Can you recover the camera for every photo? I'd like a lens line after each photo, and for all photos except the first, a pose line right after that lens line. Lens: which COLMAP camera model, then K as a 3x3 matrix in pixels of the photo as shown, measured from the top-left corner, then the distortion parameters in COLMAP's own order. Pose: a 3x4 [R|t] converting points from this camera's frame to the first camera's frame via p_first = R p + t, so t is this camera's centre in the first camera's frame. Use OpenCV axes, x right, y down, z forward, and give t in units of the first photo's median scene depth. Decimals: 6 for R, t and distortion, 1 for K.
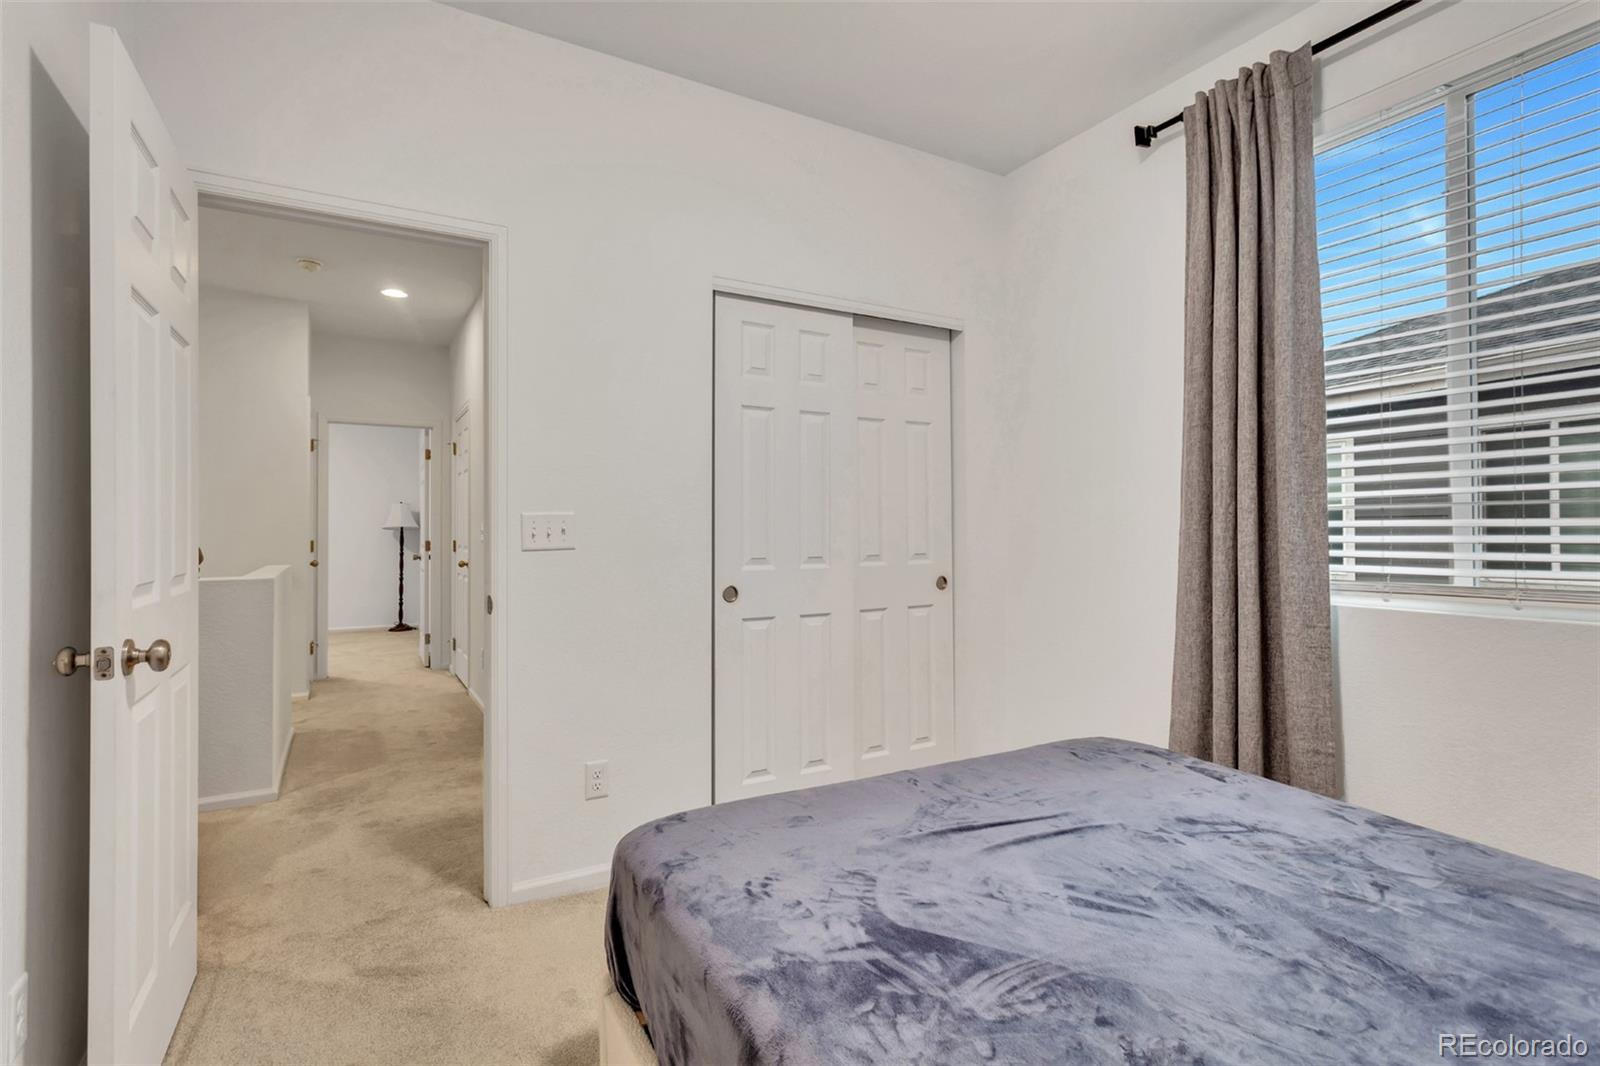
lens RADIAL K [[771.5, 0, 823.1], [0, 771.5, 536.3], [0, 0, 1]] dist [-0.000126, 0.000832]
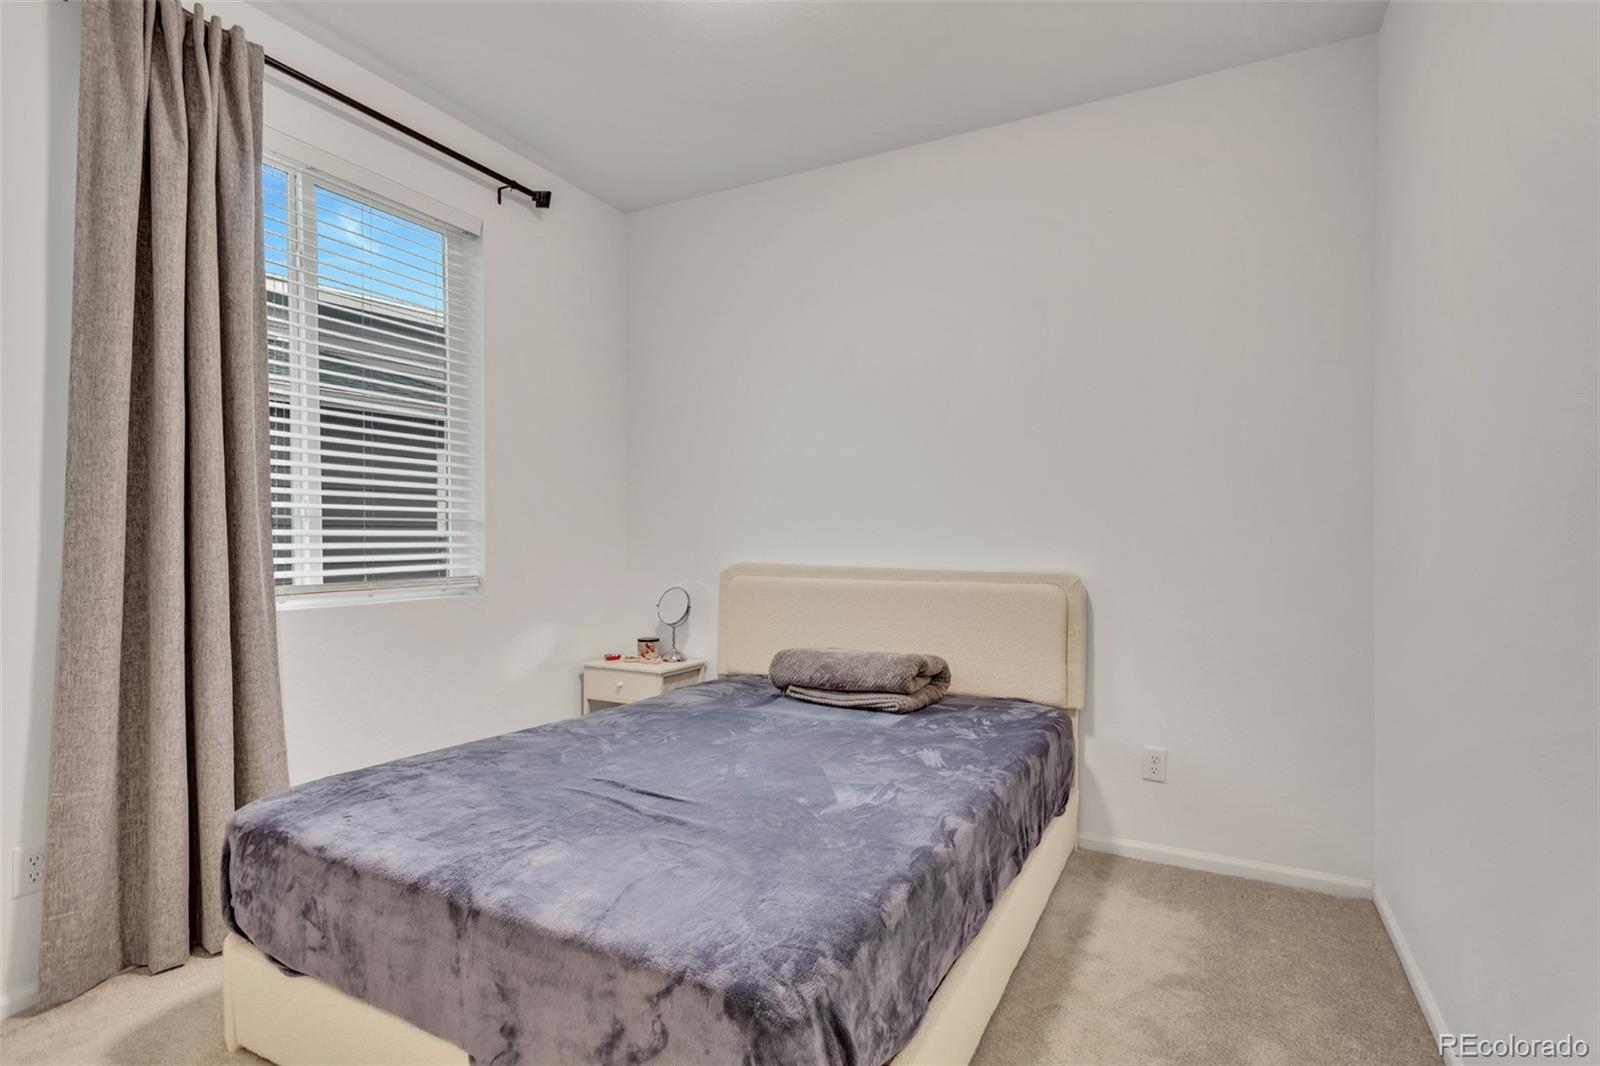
lens RADIAL K [[771.5, 0, 823.1], [0, 771.5, 536.3], [0, 0, 1]] dist [-0.000126, 0.000832]
pose [[-0.538220, 0.006840, 0.842776, -0.631672], [0.005691, 0.999974, -0.004481, -0.001767], [-0.842785, 0.002385, -0.538245, 0.988266]]
